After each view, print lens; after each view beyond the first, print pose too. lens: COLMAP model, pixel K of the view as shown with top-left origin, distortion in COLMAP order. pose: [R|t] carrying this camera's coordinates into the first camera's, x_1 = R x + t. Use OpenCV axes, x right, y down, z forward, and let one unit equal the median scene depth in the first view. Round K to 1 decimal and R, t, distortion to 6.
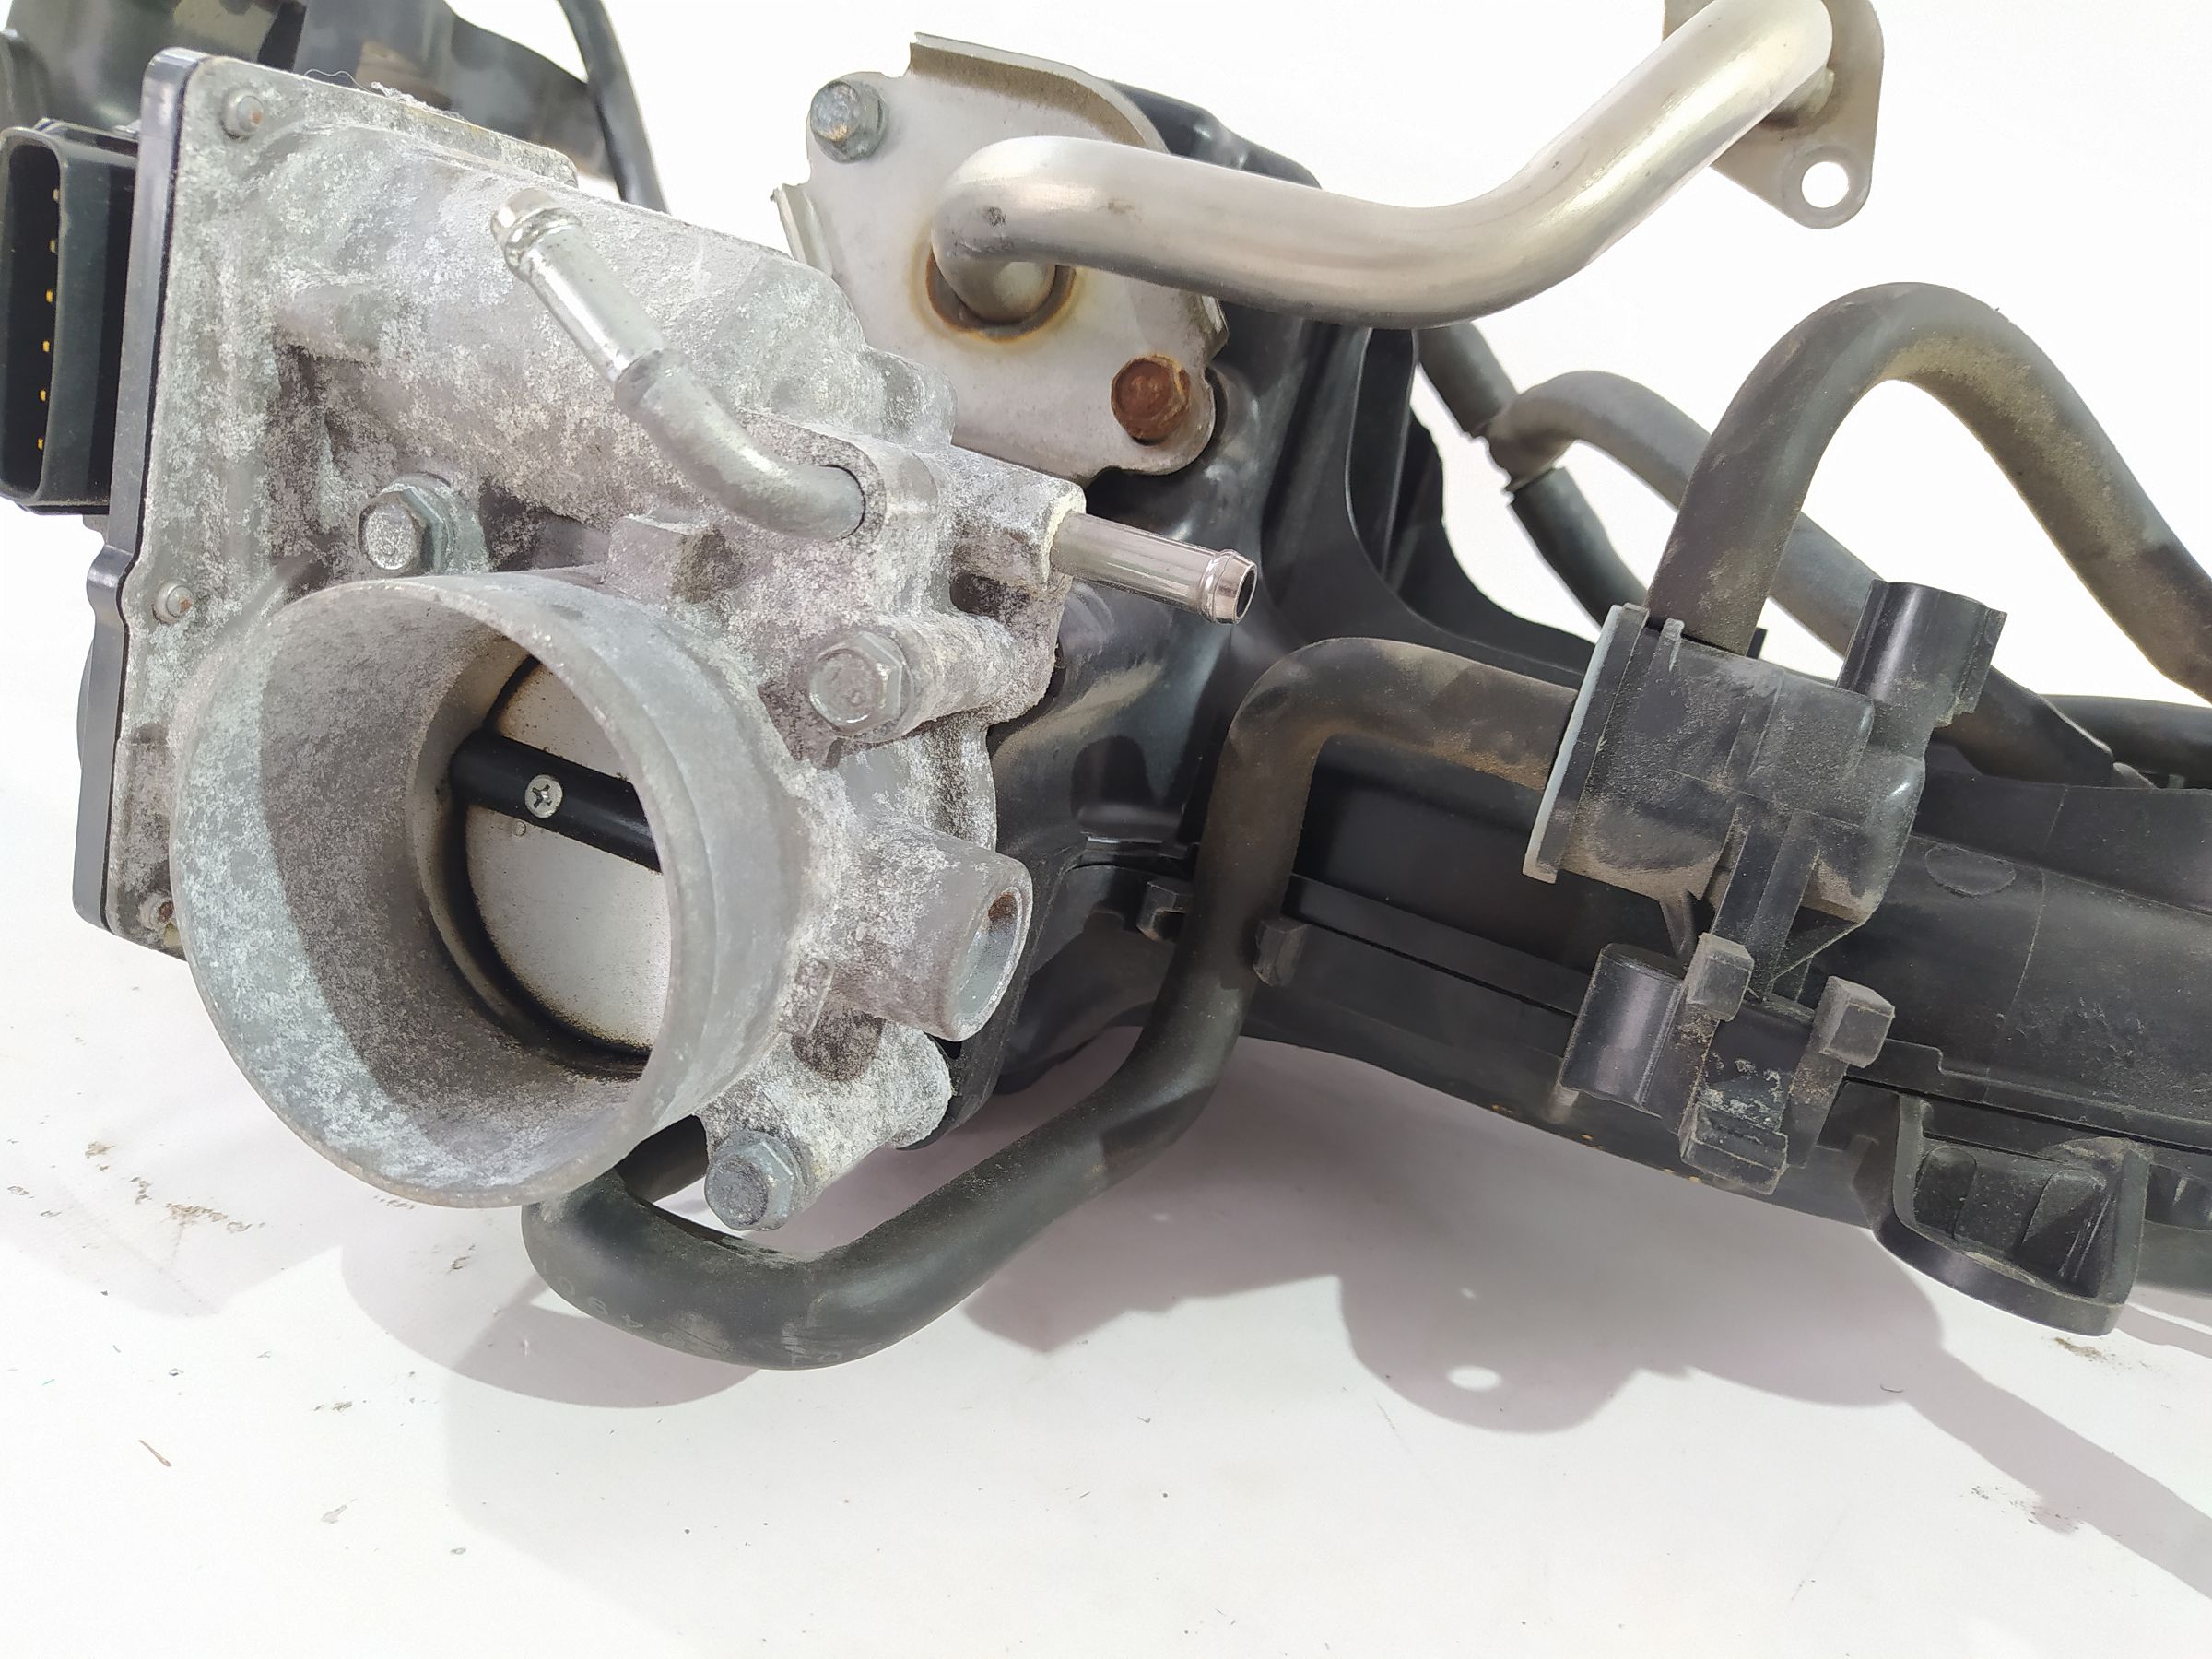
lens RADIAL K [[1742.6, 0, 1106.0], [0, 1742.6, 829.5], [0, 0, 1]] dist [0.100132, -0.233956]
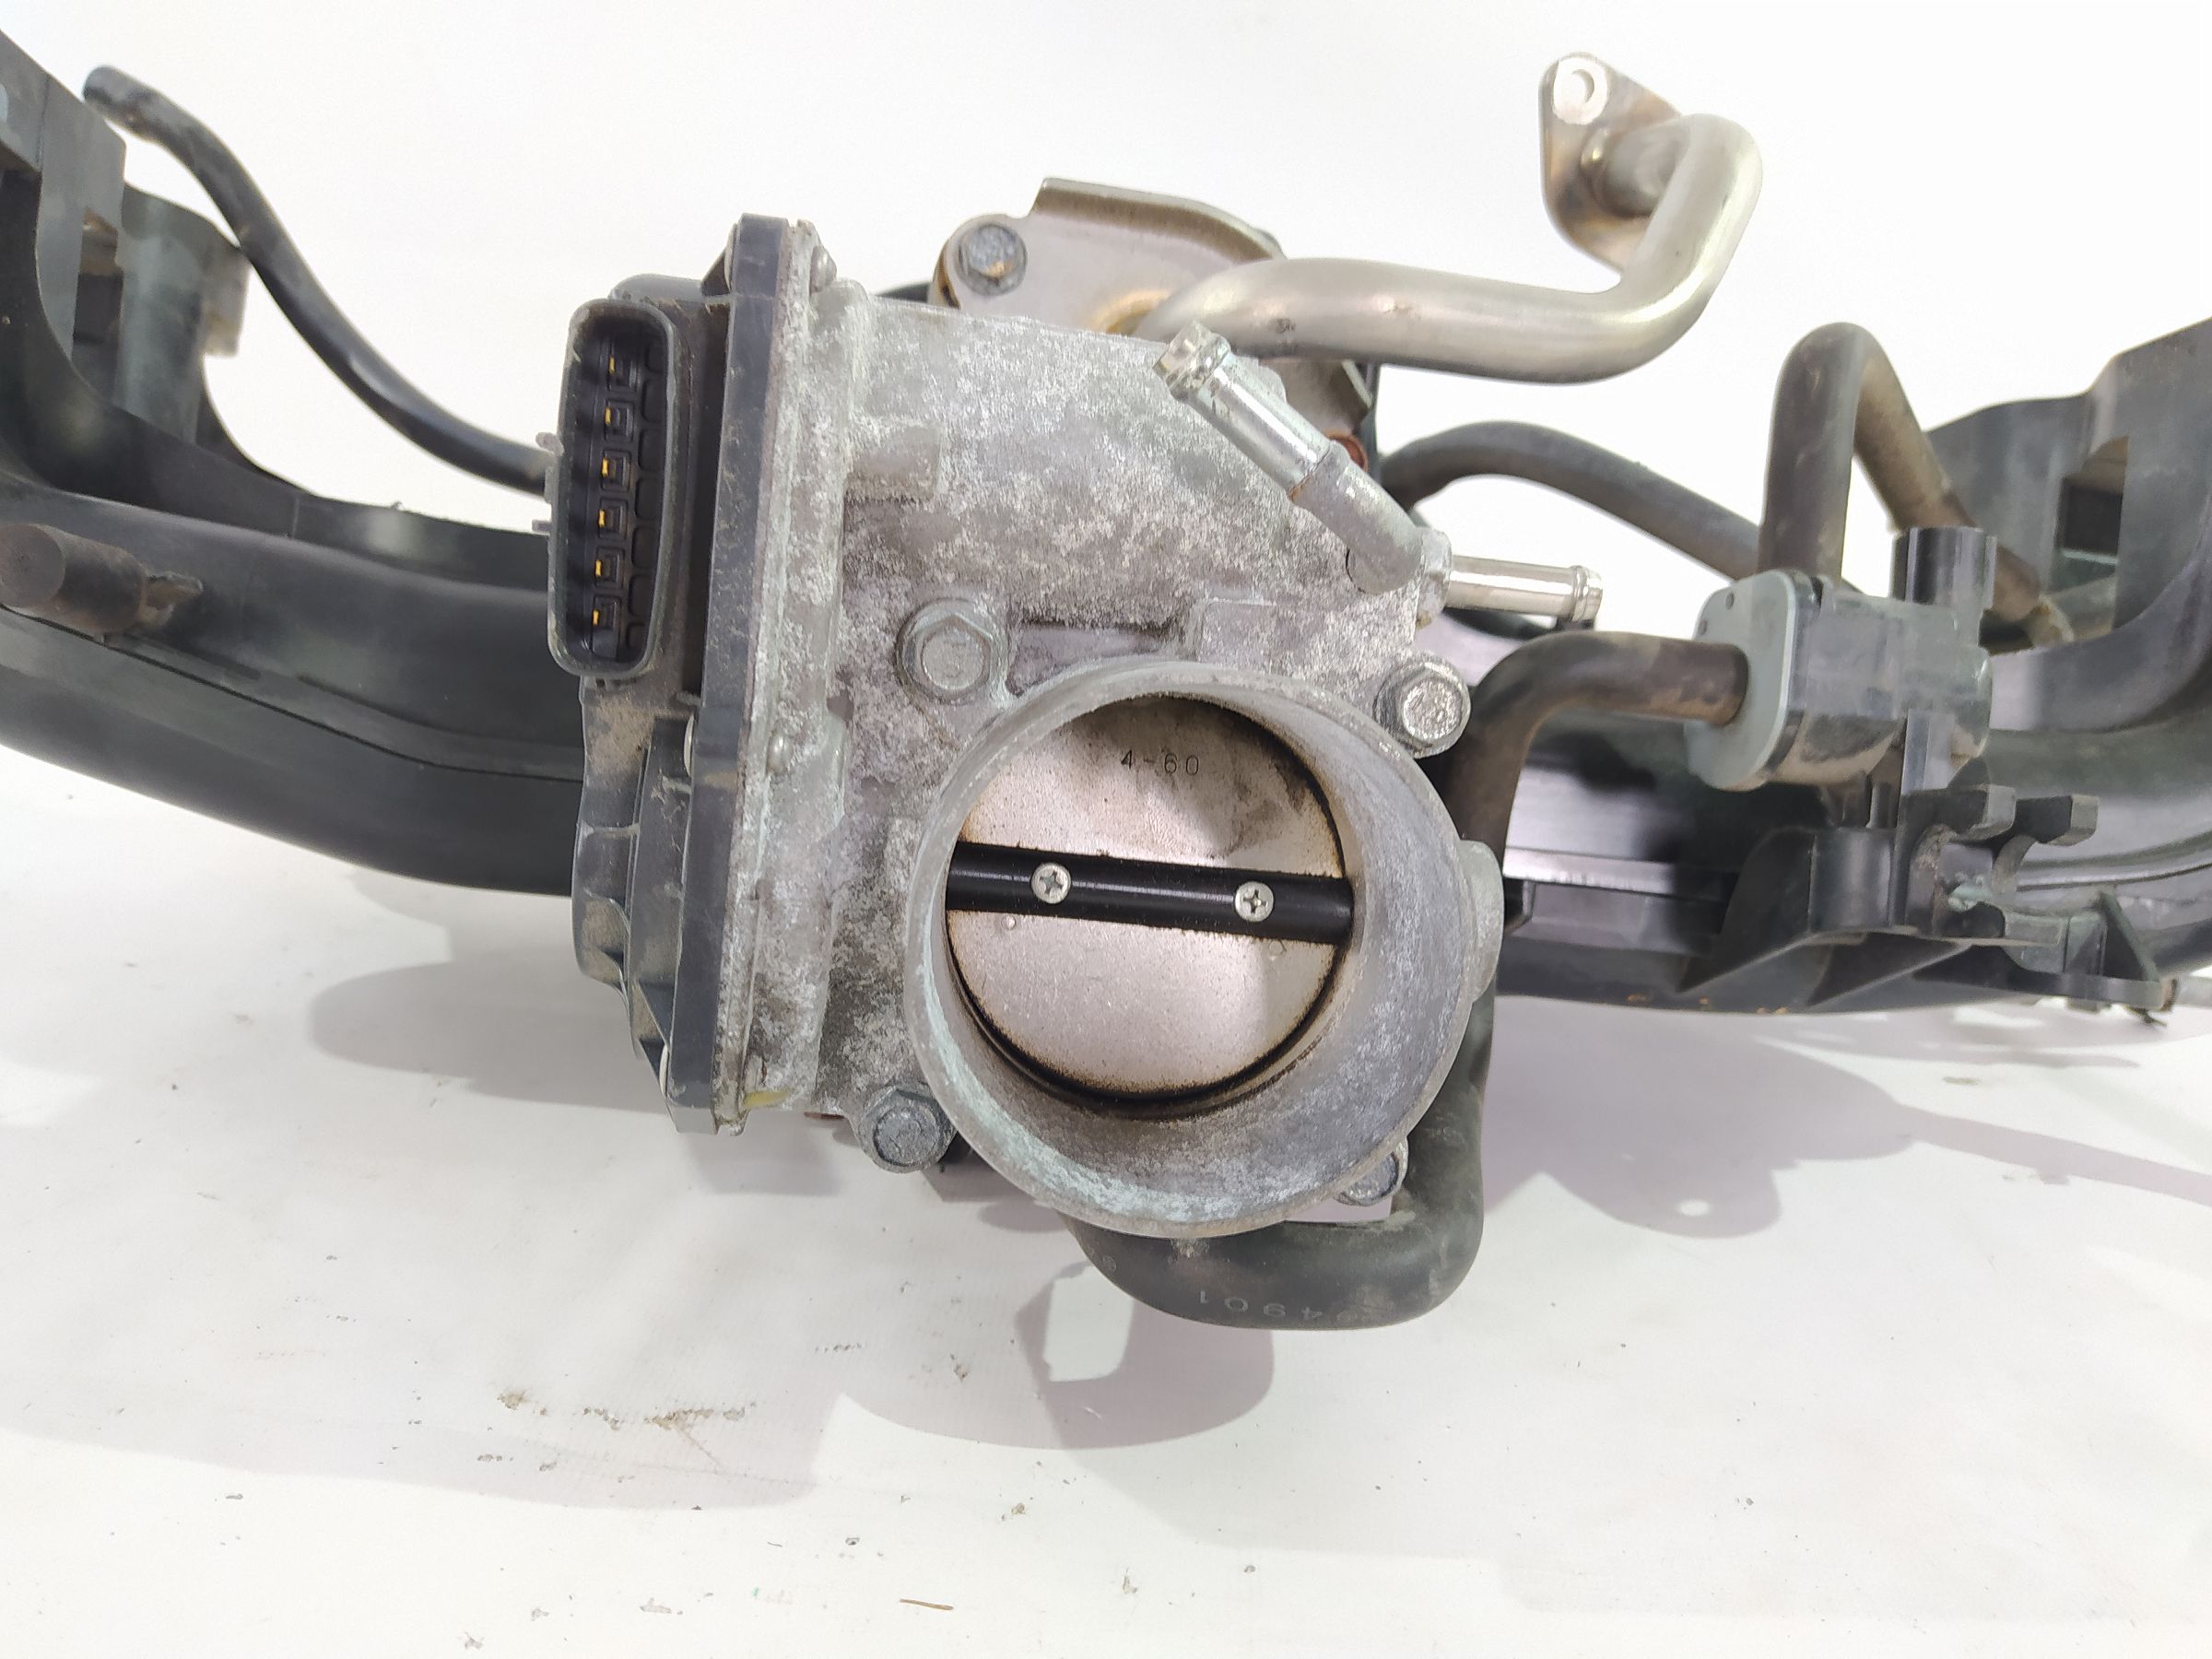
lens RADIAL K [[1742.6, 0, 1106.0], [0, 1742.6, 829.5], [0, 0, 1]] dist [0.100132, -0.233956]
pose [[0.883704, -0.193972, 0.425961, -0.811715], [0.220170, 0.975380, -0.012603, -0.033193], [-0.413029, 0.104921, 0.904654, 0.020603]]
